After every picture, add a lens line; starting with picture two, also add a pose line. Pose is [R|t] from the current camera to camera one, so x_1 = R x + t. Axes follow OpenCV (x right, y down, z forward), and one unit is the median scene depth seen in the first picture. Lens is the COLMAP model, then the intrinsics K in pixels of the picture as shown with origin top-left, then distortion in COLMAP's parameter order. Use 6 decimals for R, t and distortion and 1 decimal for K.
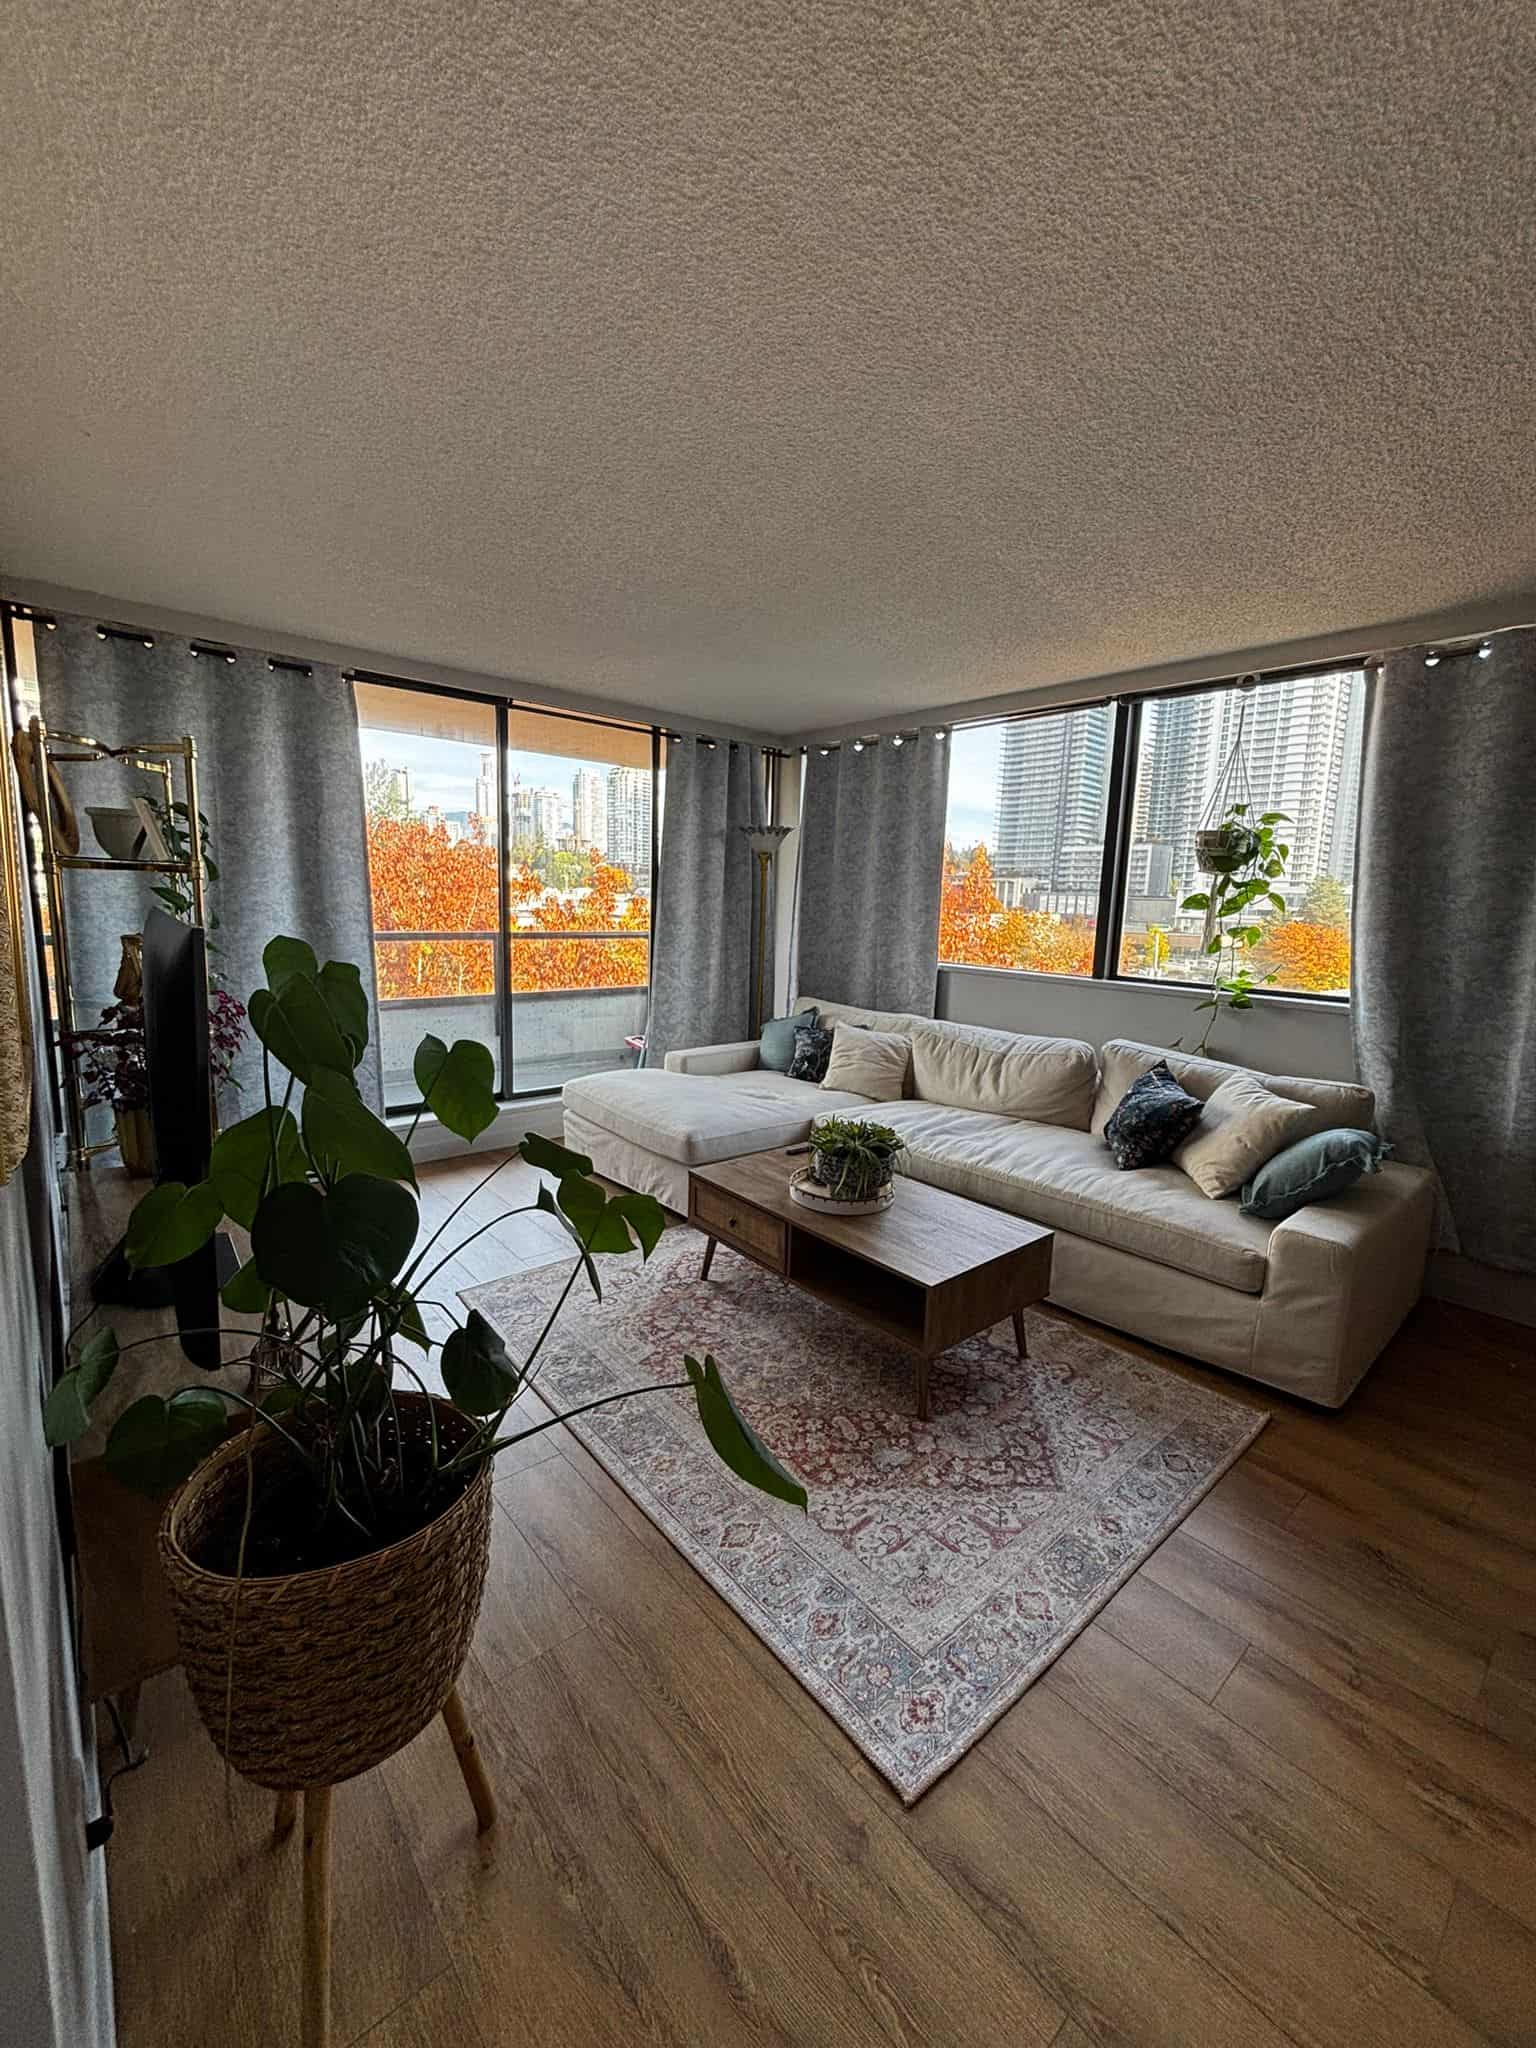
lens RADIAL K [[820.9, 0, 769.6], [0, 820.9, 1016.9], [0, 0, 1]] dist [0.001184, -0.000408]
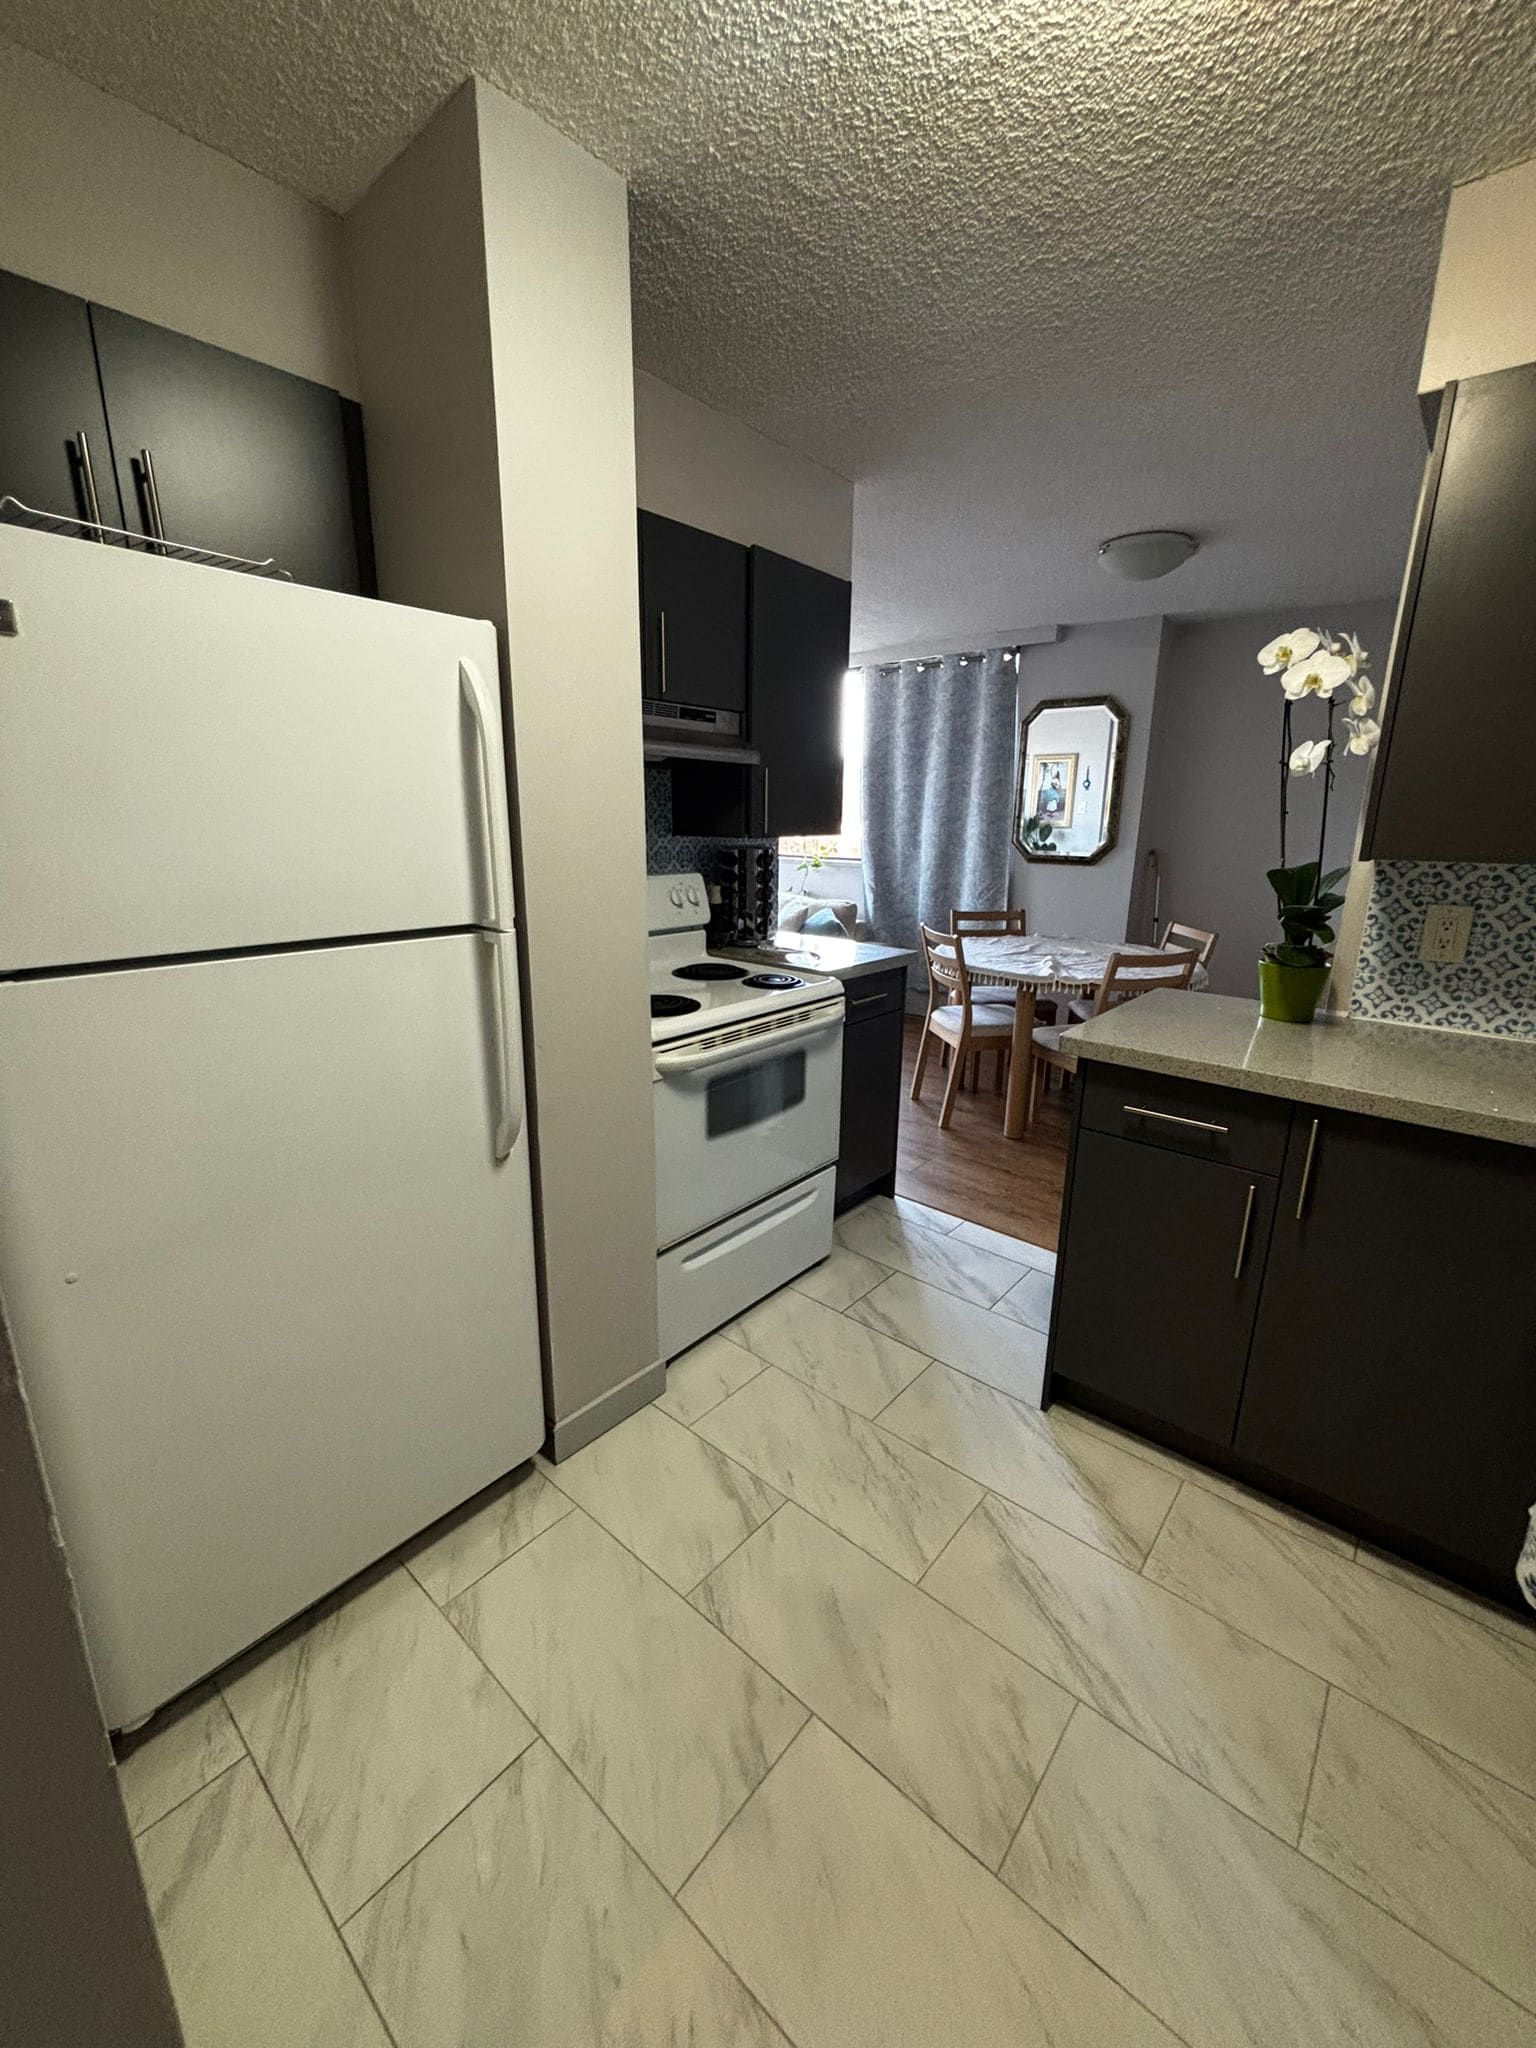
lens RADIAL K [[824.4, 0, 770.3], [0, 824.4, 1017.2], [0, 0, 1]] dist [0.001050, -0.000023]
pose [[0.988646, -0.057374, 0.138877, 0.435203], [0.043484, 0.993929, 0.101064, 0.271875], [-0.143832, -0.093878, 0.985139, -1.654582]]
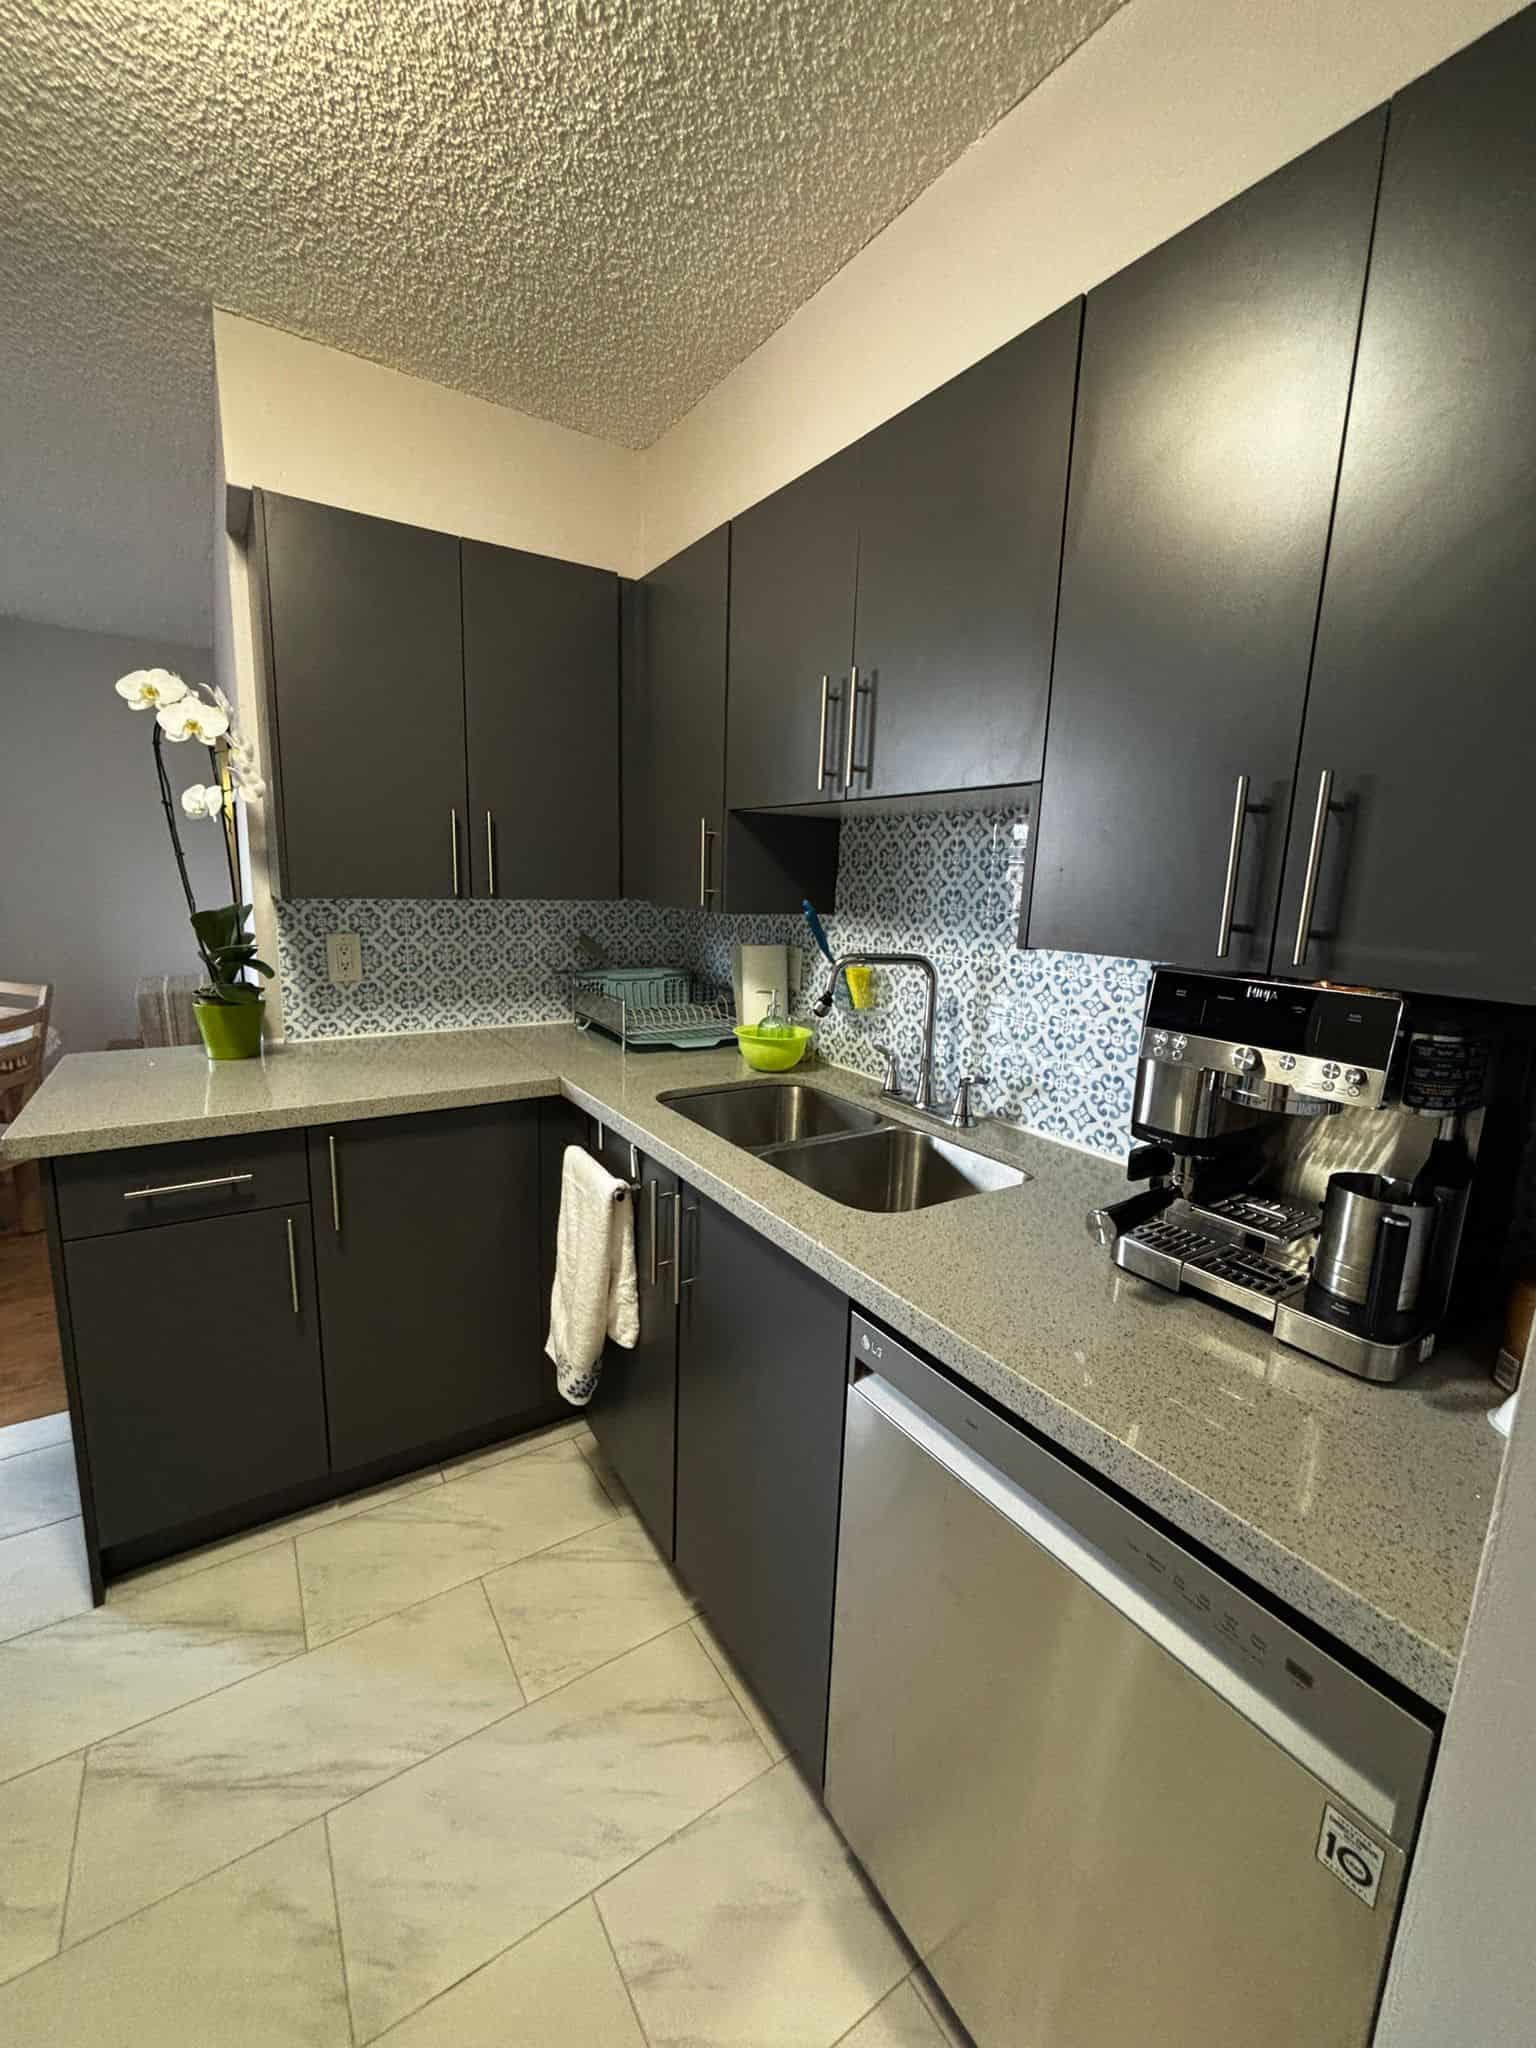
lens RADIAL K [[820.9, 0, 769.6], [0, 820.9, 1016.9], [0, 0, 1]] dist [0.001184, -0.000408]
pose [[0.127551, -0.201569, 0.971134, 0.288183], [0.117111, 0.975343, 0.187061, 0.238679], [-0.984894, 0.089871, 0.148012, -1.538744]]
